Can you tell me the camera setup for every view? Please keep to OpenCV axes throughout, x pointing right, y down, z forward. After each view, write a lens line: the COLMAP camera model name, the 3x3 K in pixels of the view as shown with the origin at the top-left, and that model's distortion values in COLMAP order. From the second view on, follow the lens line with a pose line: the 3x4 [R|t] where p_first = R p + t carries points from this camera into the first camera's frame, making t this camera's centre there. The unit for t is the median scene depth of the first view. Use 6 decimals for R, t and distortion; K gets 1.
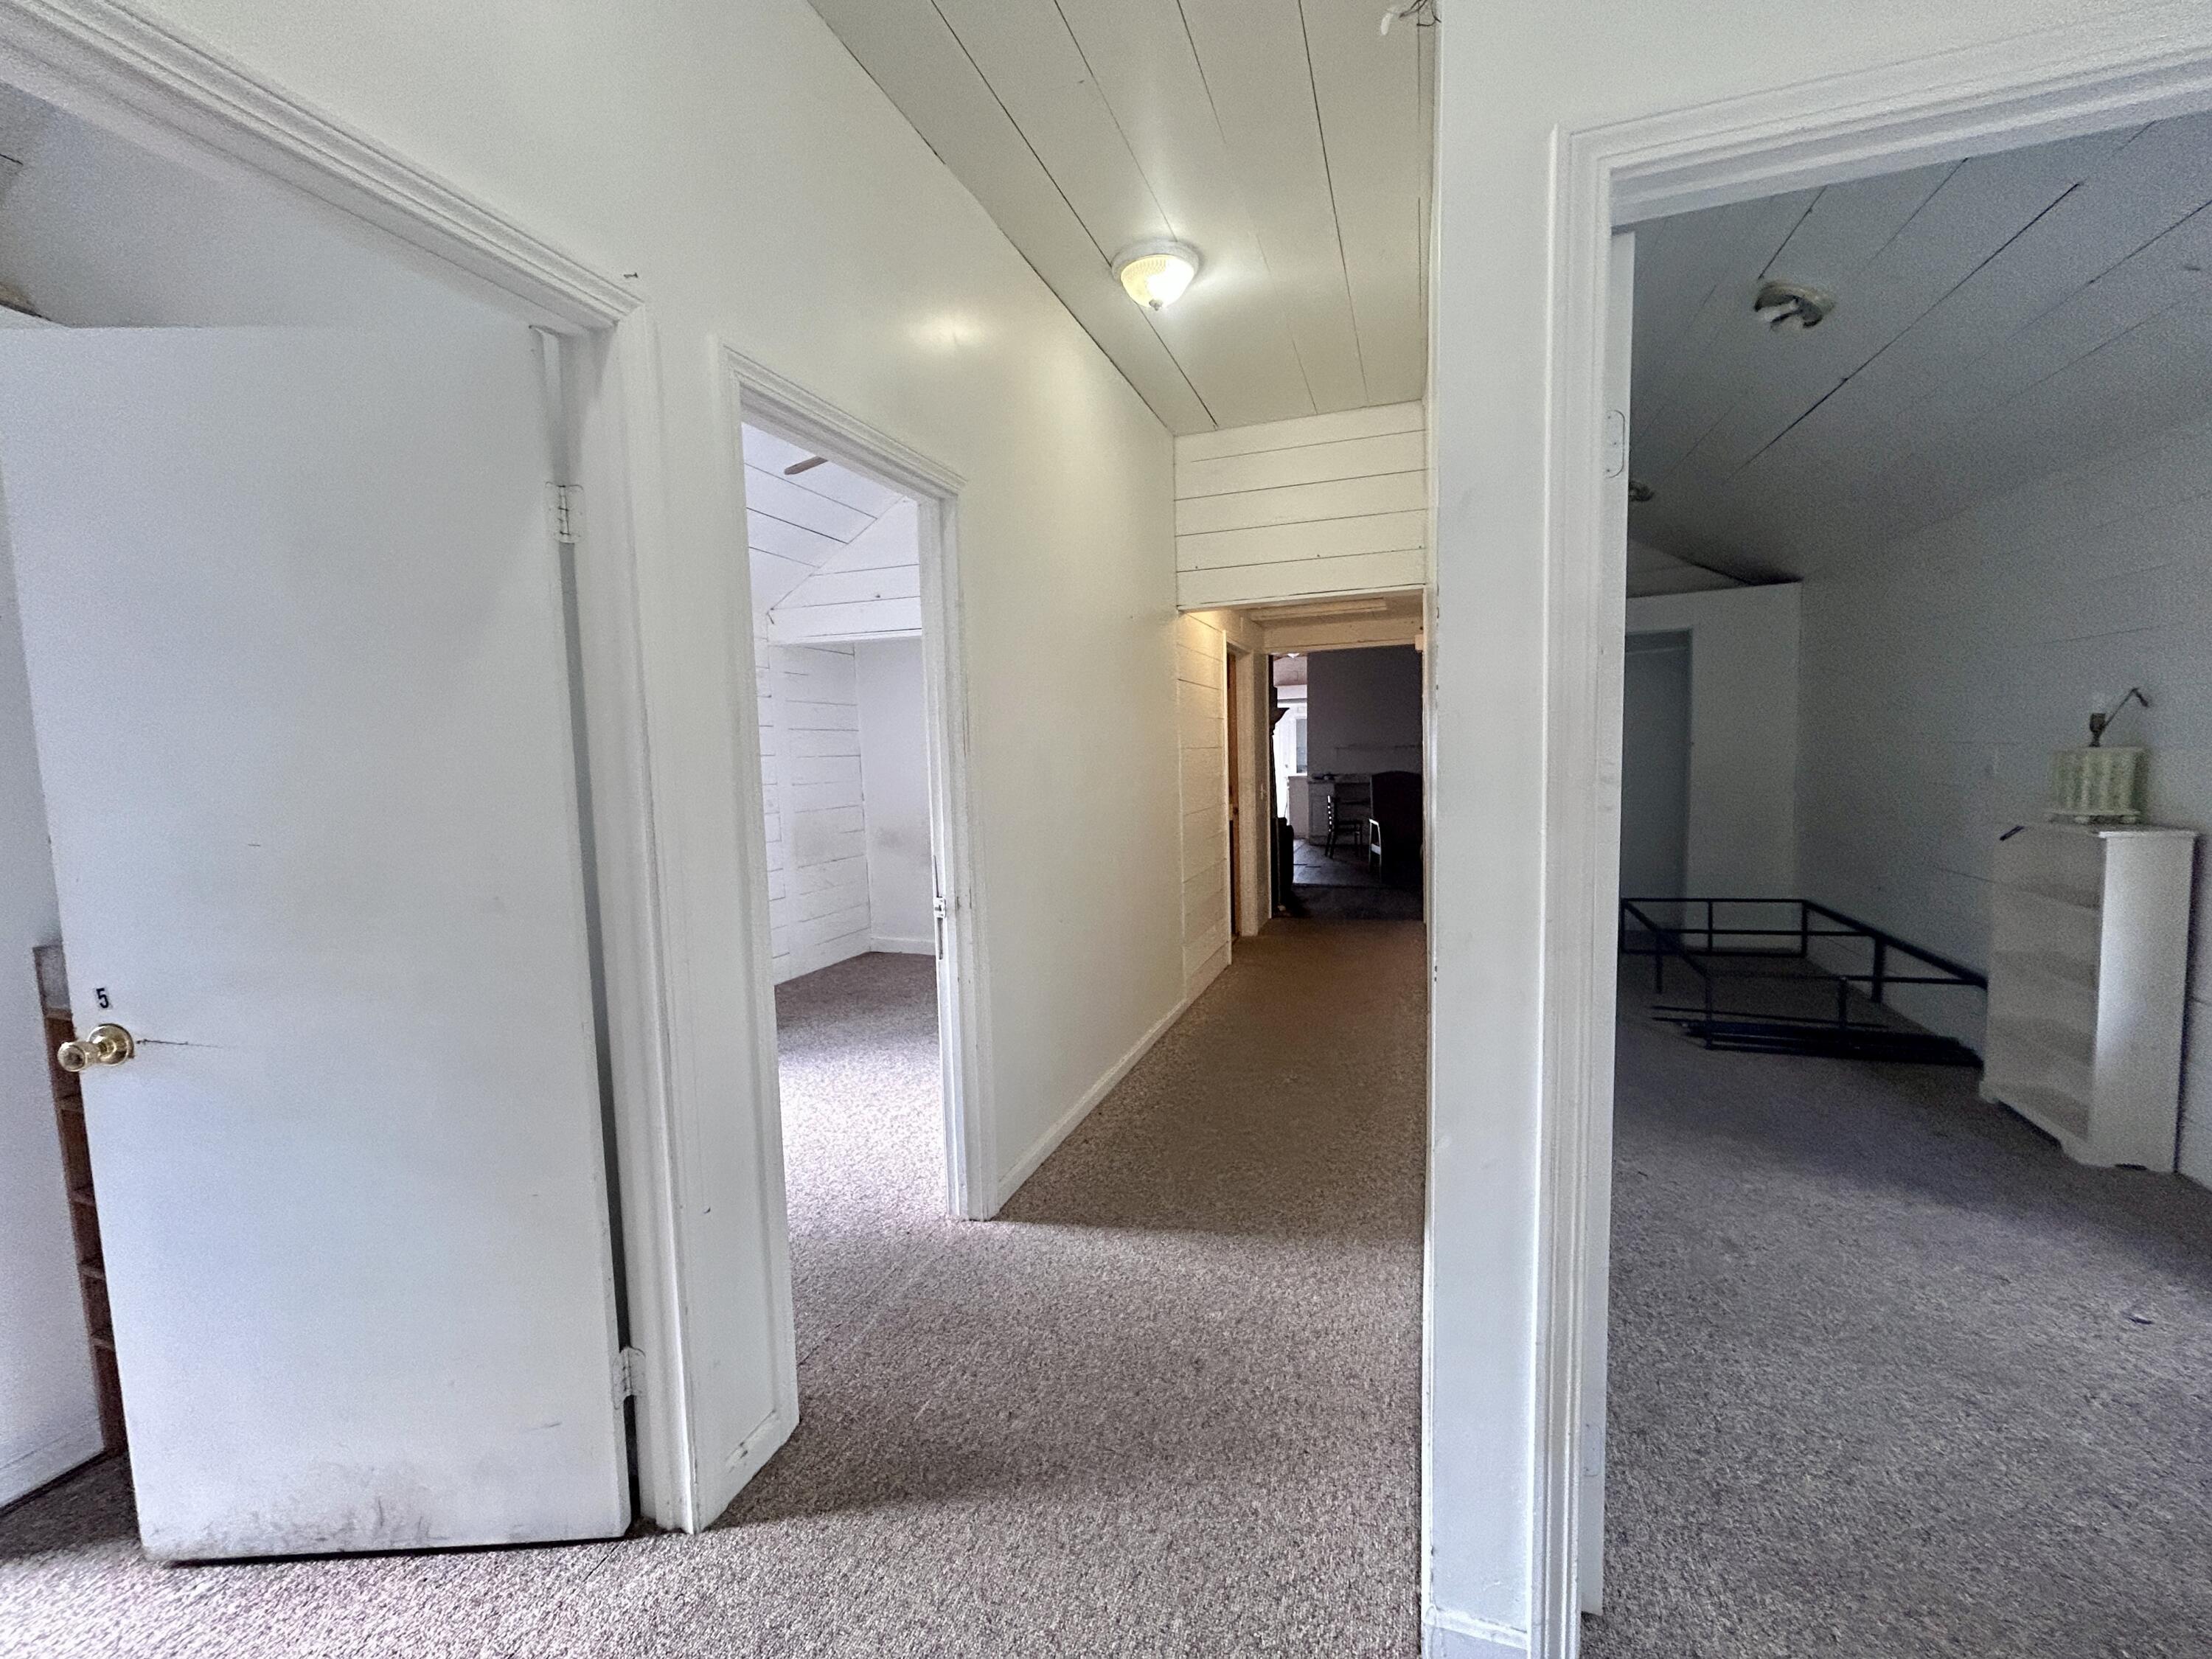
lens RADIAL K [[890.5, 0, 1108.2], [0, 890.5, 836.0], [0, 0, 1]] dist [-0.000132, 0.000677]
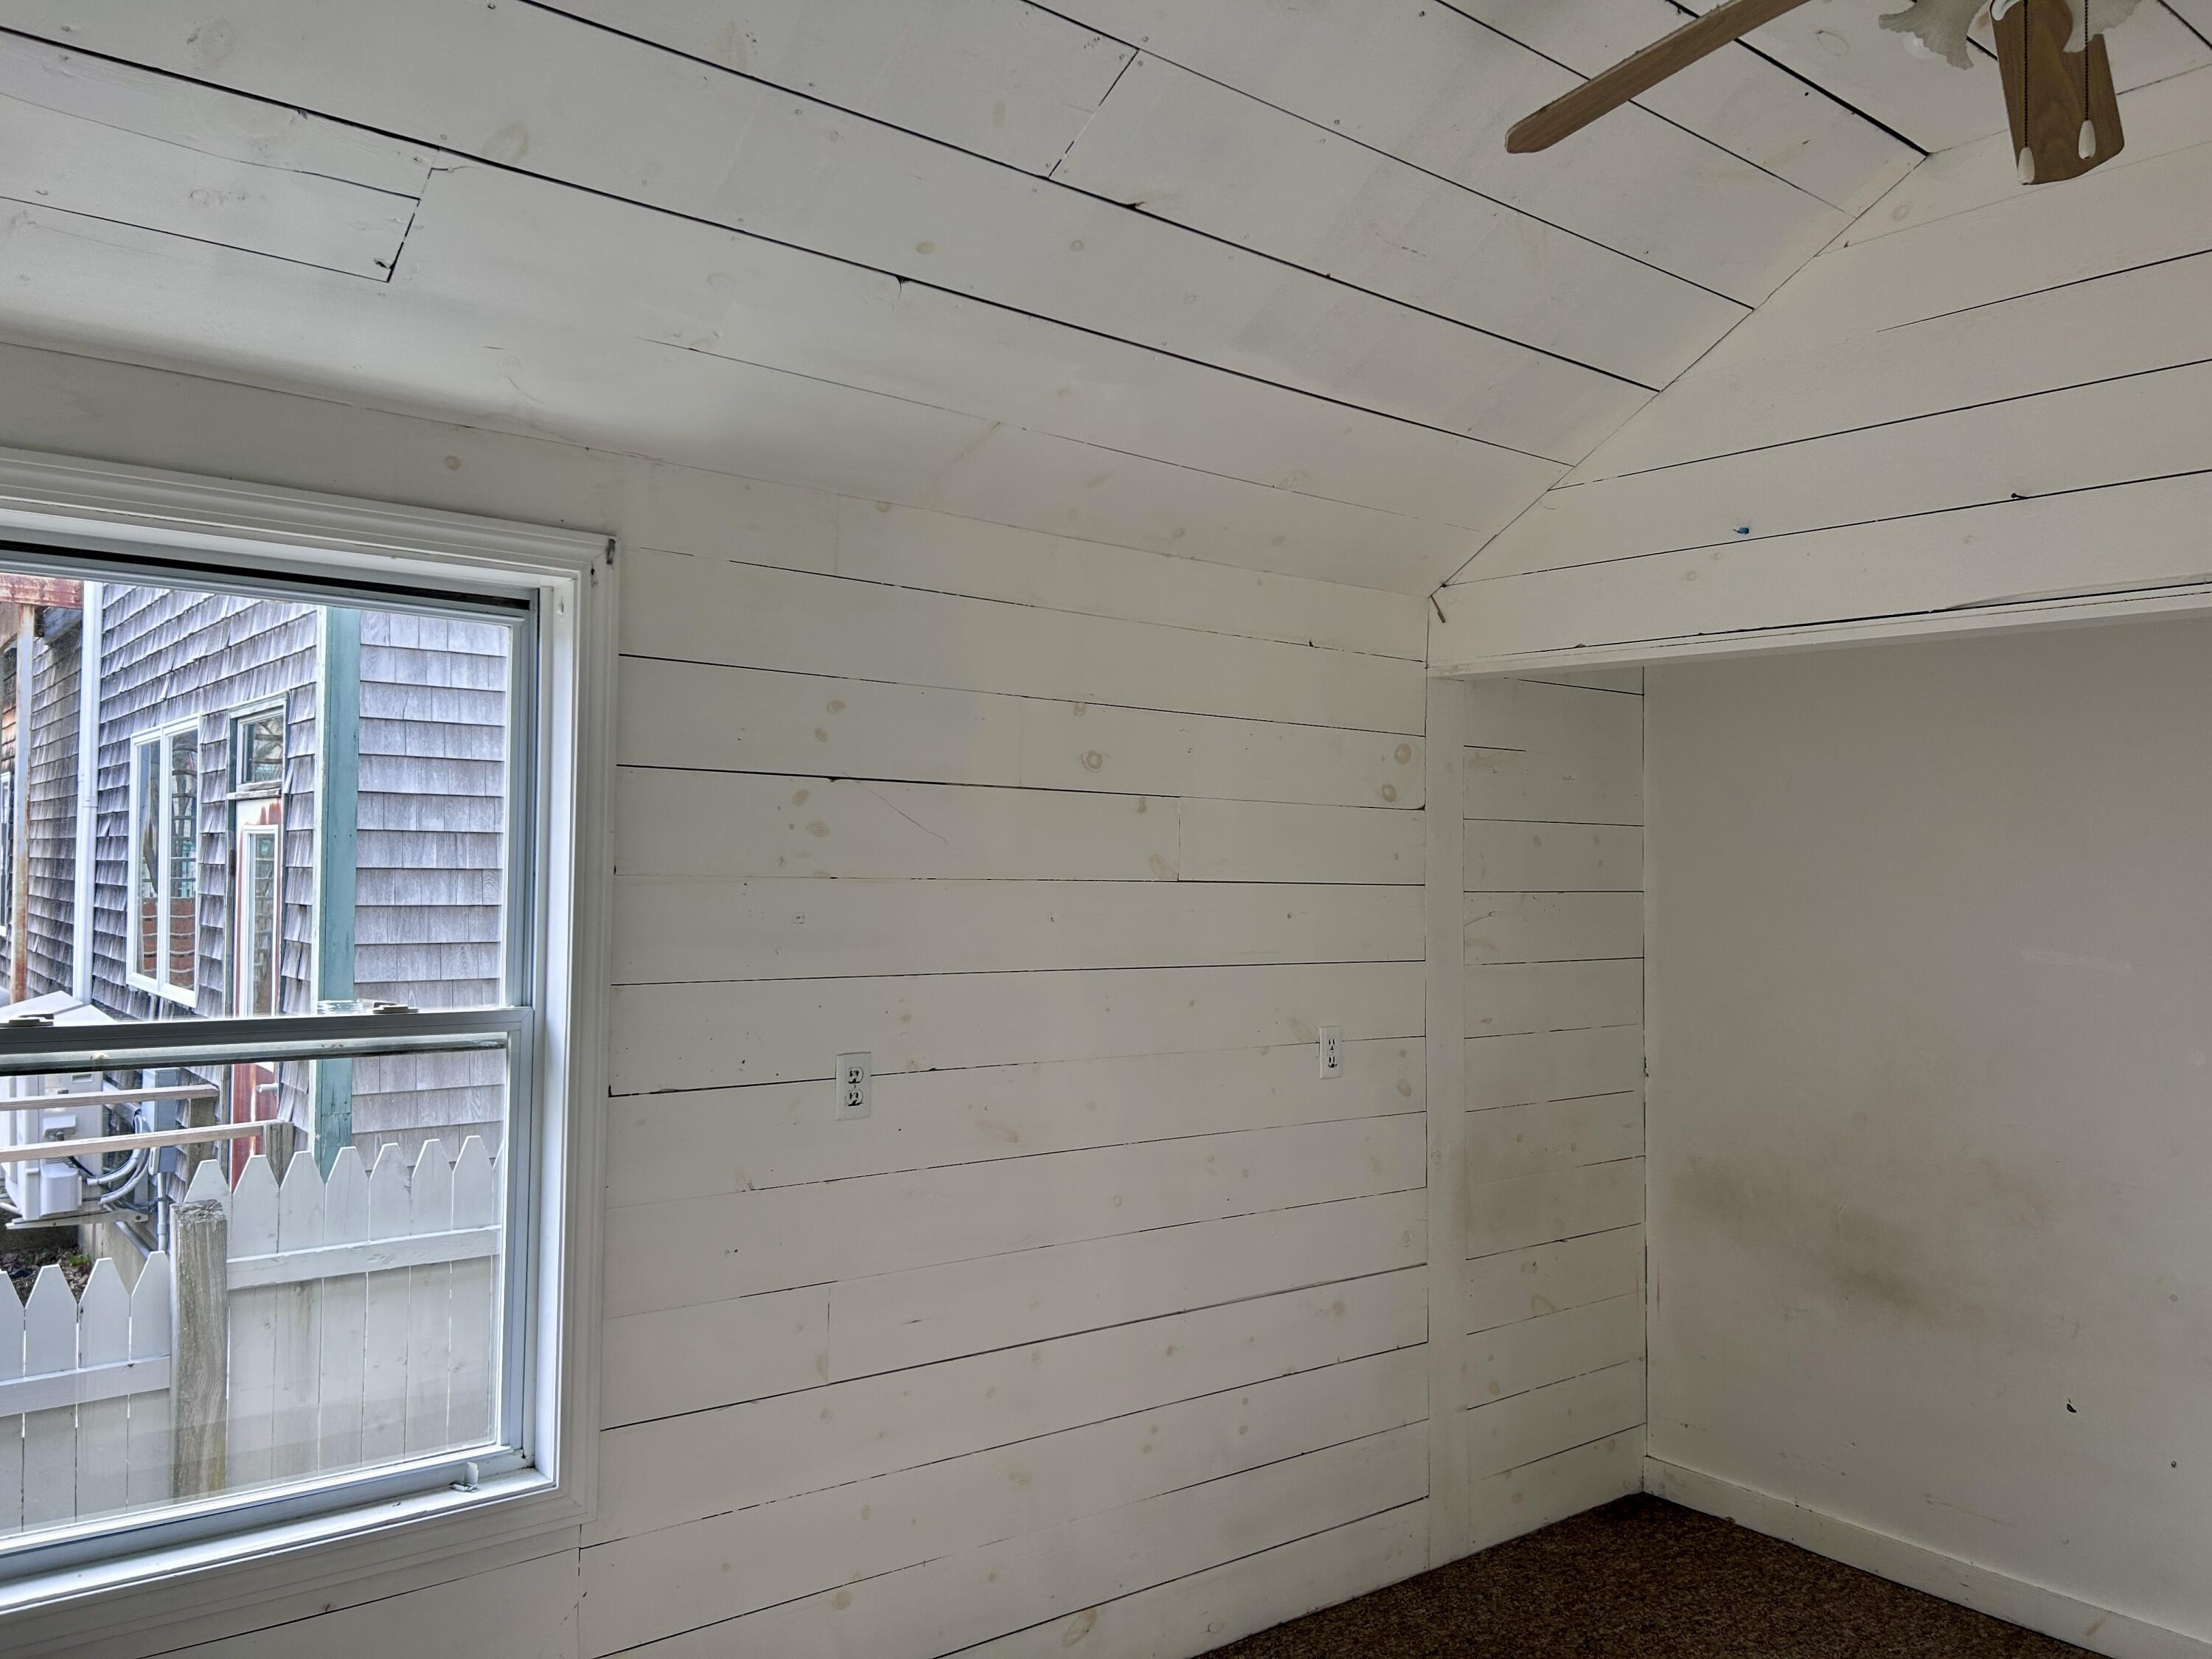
lens RADIAL K [[1639.6, 0, 1151.3], [0, 1639.6, 832.0], [0, 0, 1]] dist [0.066120, -0.071633]
pose [[0.861768, 0.028054, -0.506527, -0.107286], [-0.083331, 0.992735, -0.086789, -0.065836], [0.500413, 0.117001, 0.857845, 0.293594]]
